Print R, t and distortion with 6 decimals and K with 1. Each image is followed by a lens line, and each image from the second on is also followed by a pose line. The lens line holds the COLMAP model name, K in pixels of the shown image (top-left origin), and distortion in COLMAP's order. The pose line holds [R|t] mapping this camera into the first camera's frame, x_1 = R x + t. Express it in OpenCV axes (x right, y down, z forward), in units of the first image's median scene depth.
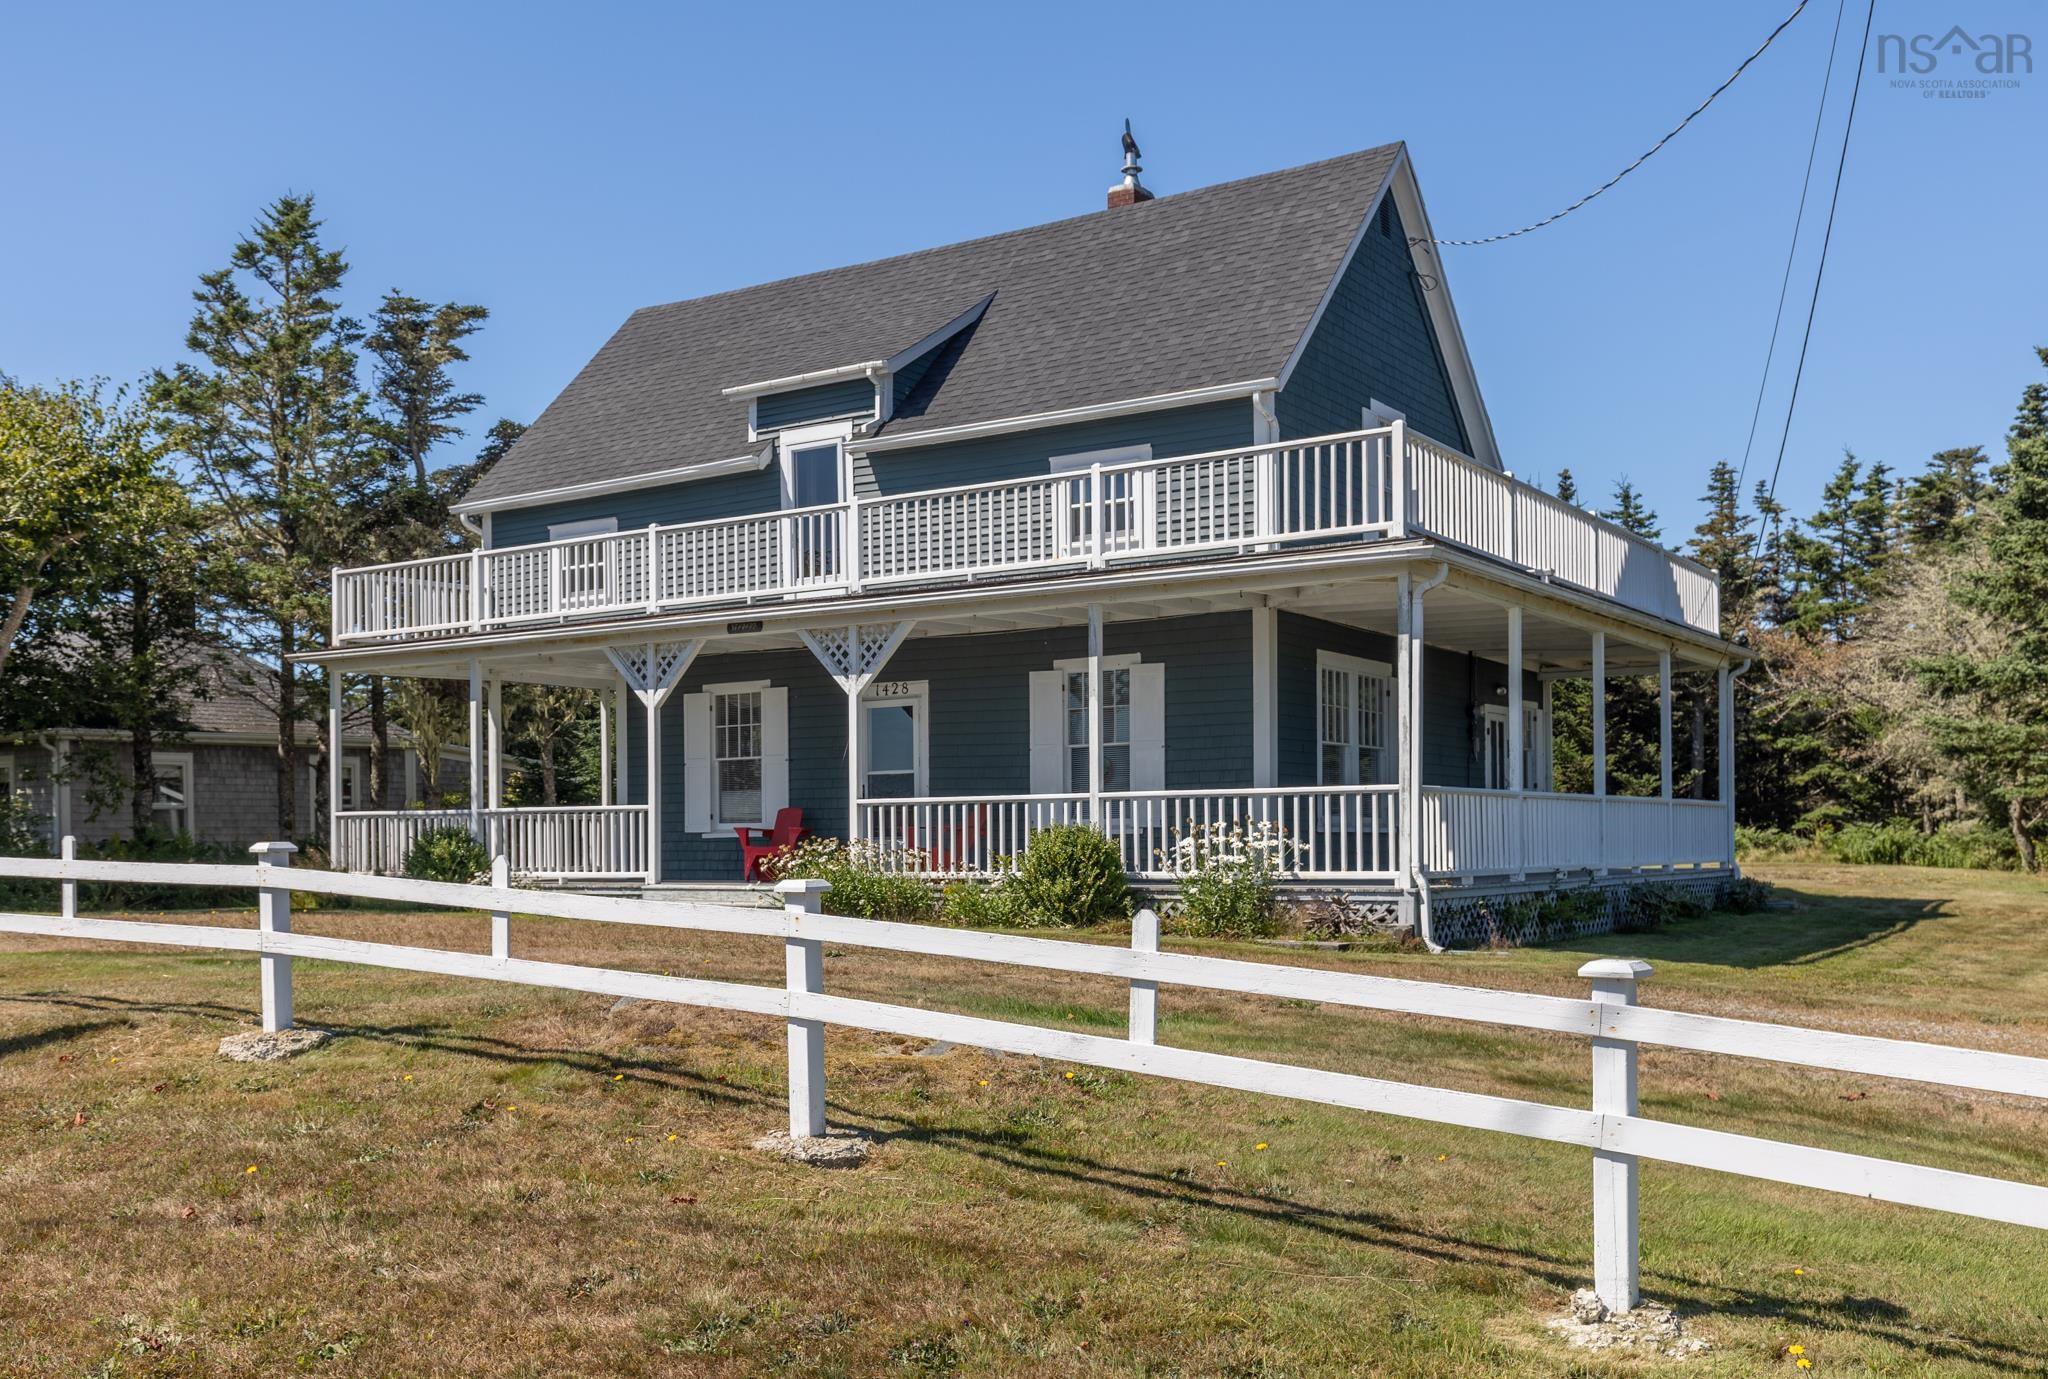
lens RADIAL K [[1833.8, 0, 1024.0], [0, 1833.8, 689.5], [0, 0, 1]] dist [0.000890, -0.004566]
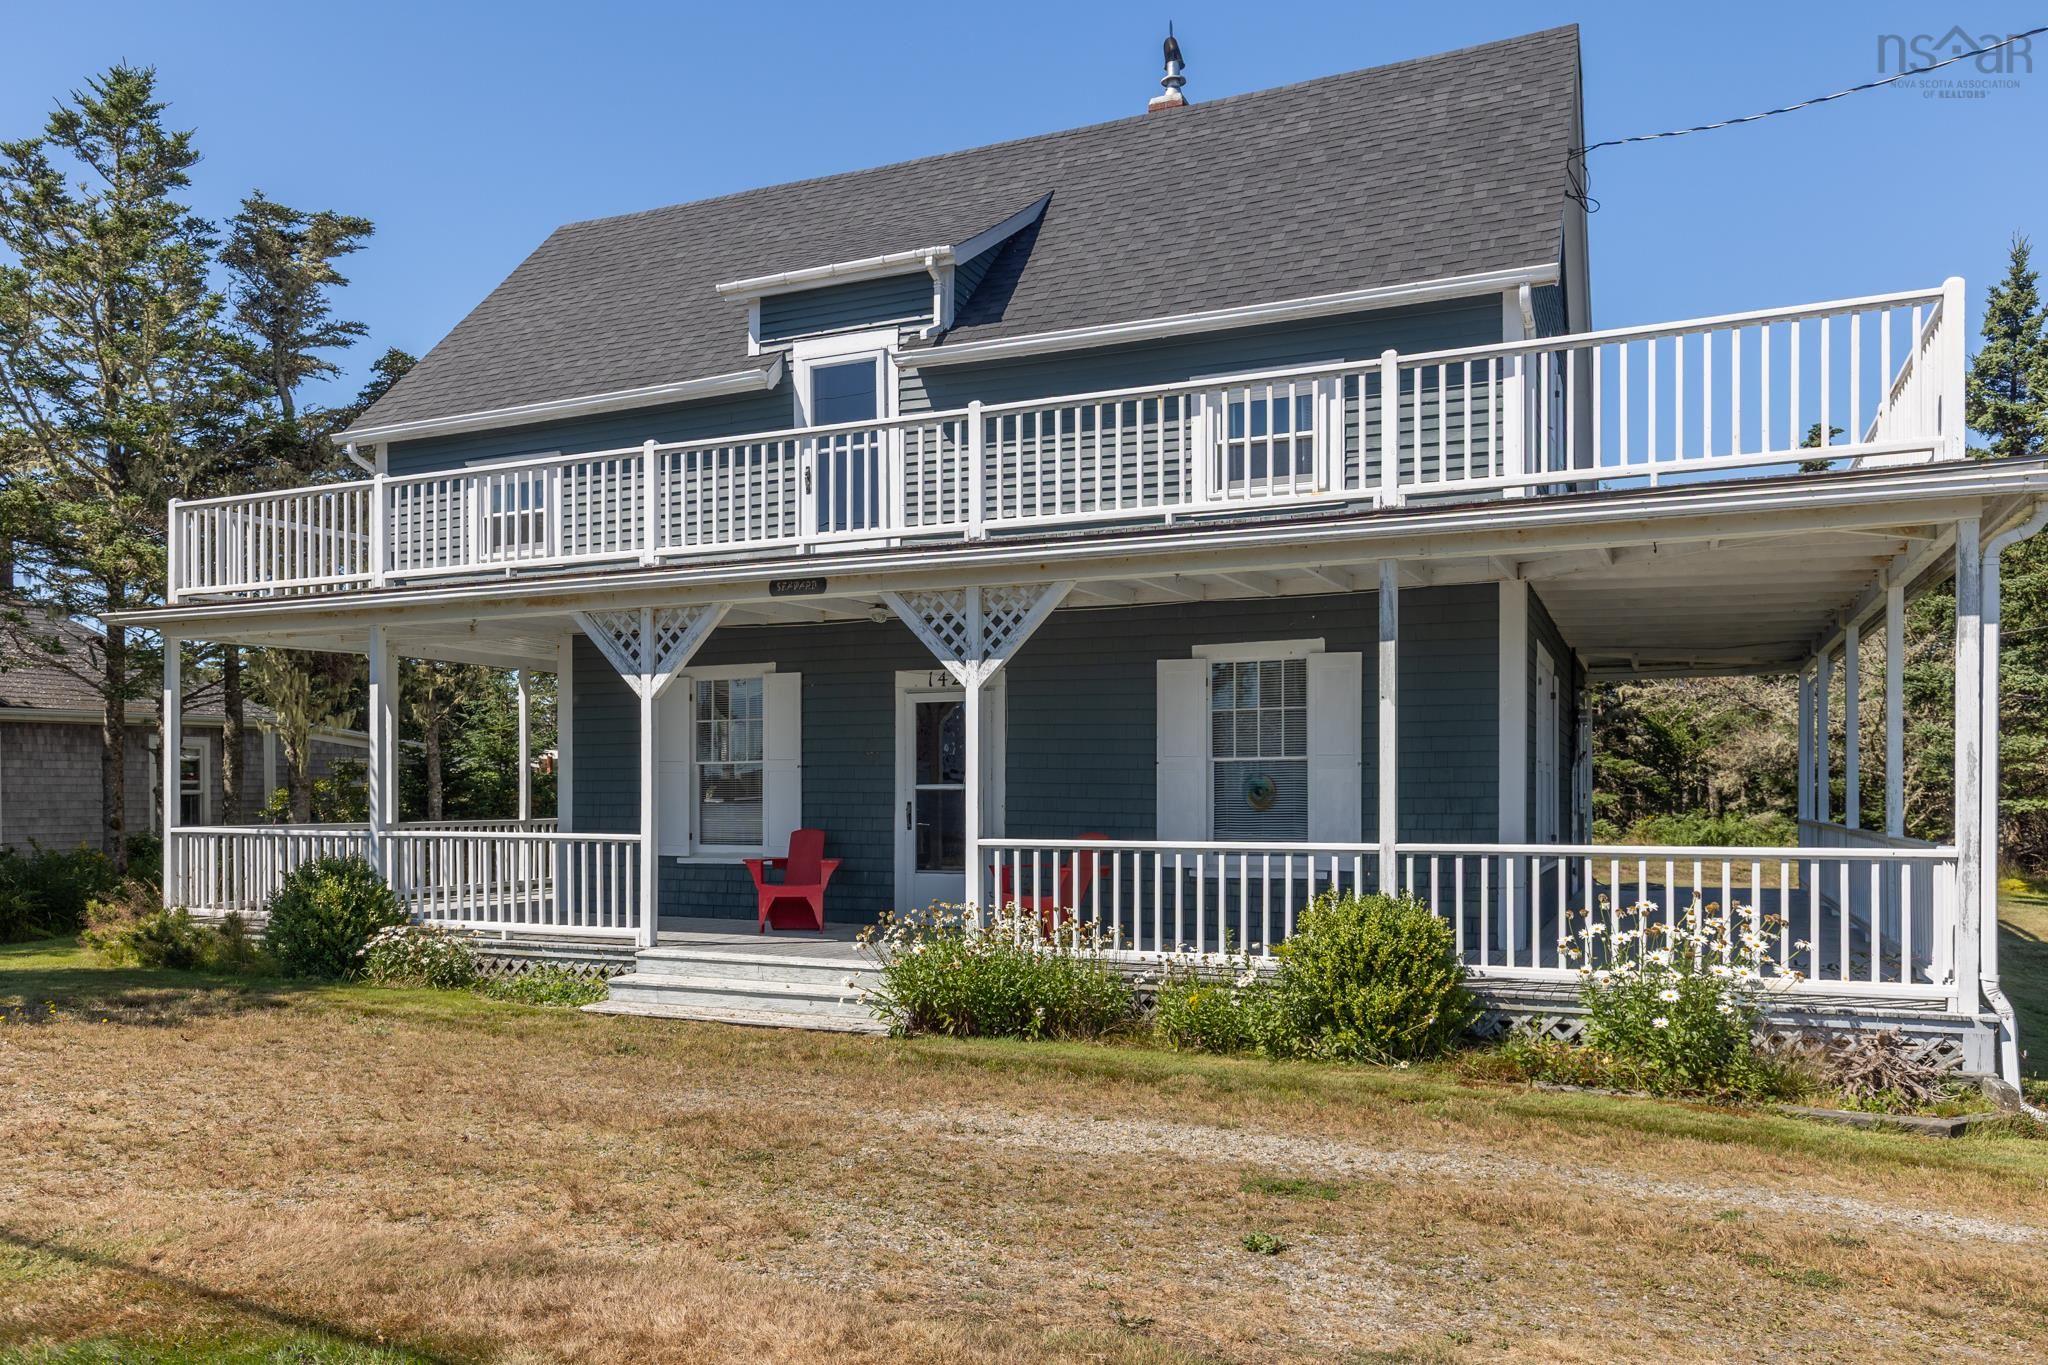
lens RADIAL K [[1443.2, 0, 1015.3], [0, 1443.2, 712.2], [0, 0, 1]] dist [0.002052, -0.001888]
pose [[0.987180, 0.016951, 0.158706, -0.129370], [-0.020880, 0.999515, 0.023117, -0.000477], [-0.158237, -0.026134, 0.987055, 0.364352]]
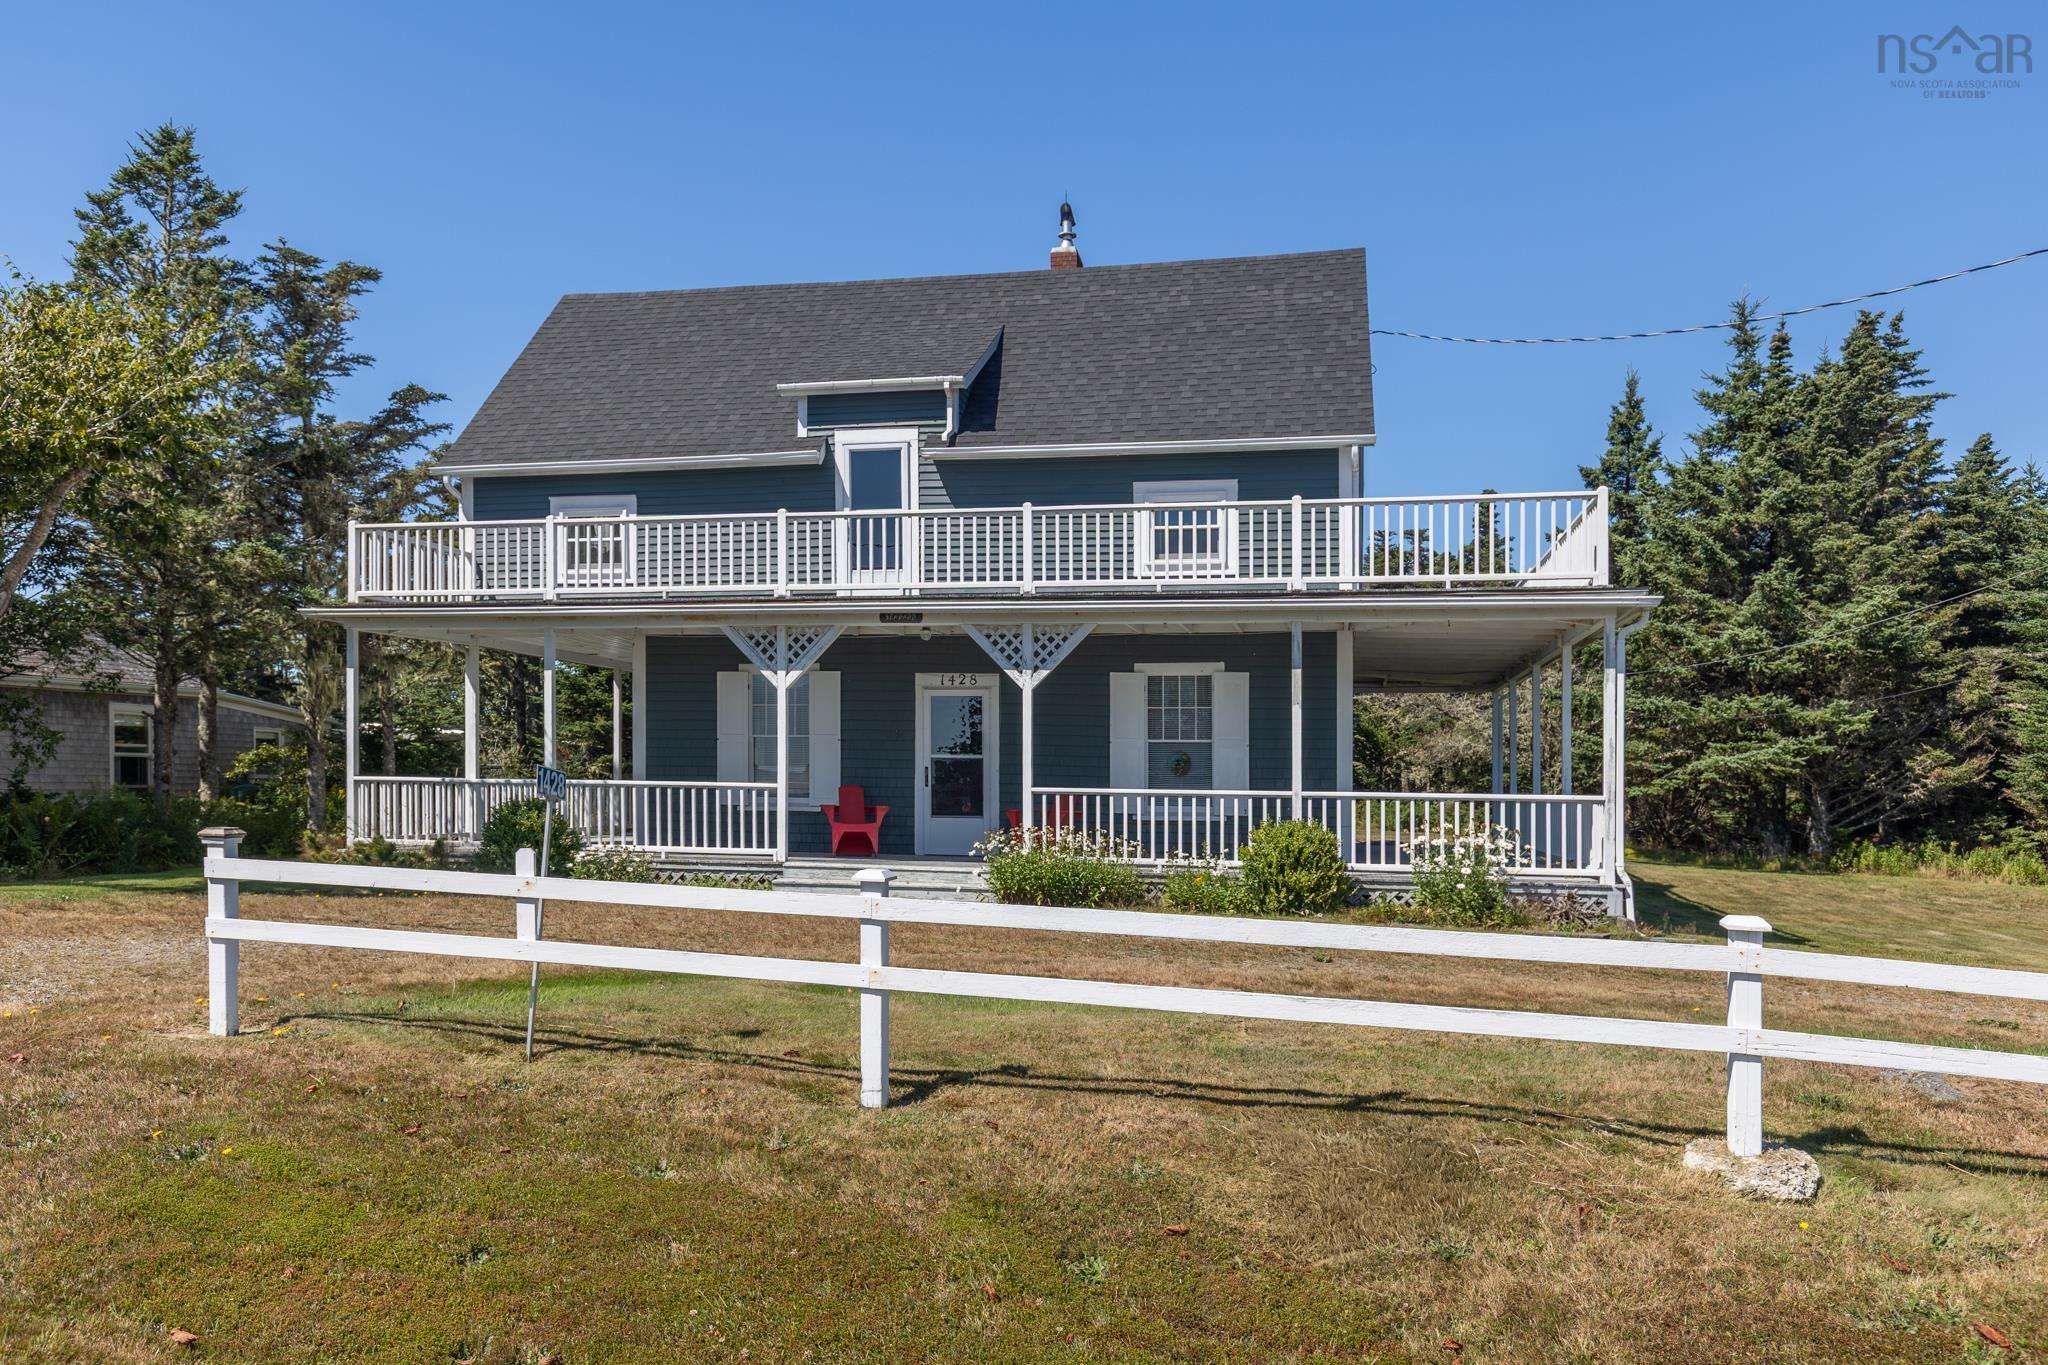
lens RADIAL K [[1495.8, 0, 978.6], [0, 1495.8, 611.9], [0, 0, 1]] dist [0.000543, -0.000871]
pose [[0.935625, 0.065510, 0.346863, -0.335667], [-0.053076, 0.997565, -0.045237, -0.000813], [-0.348982, 0.023915, 0.936824, 0.153485]]
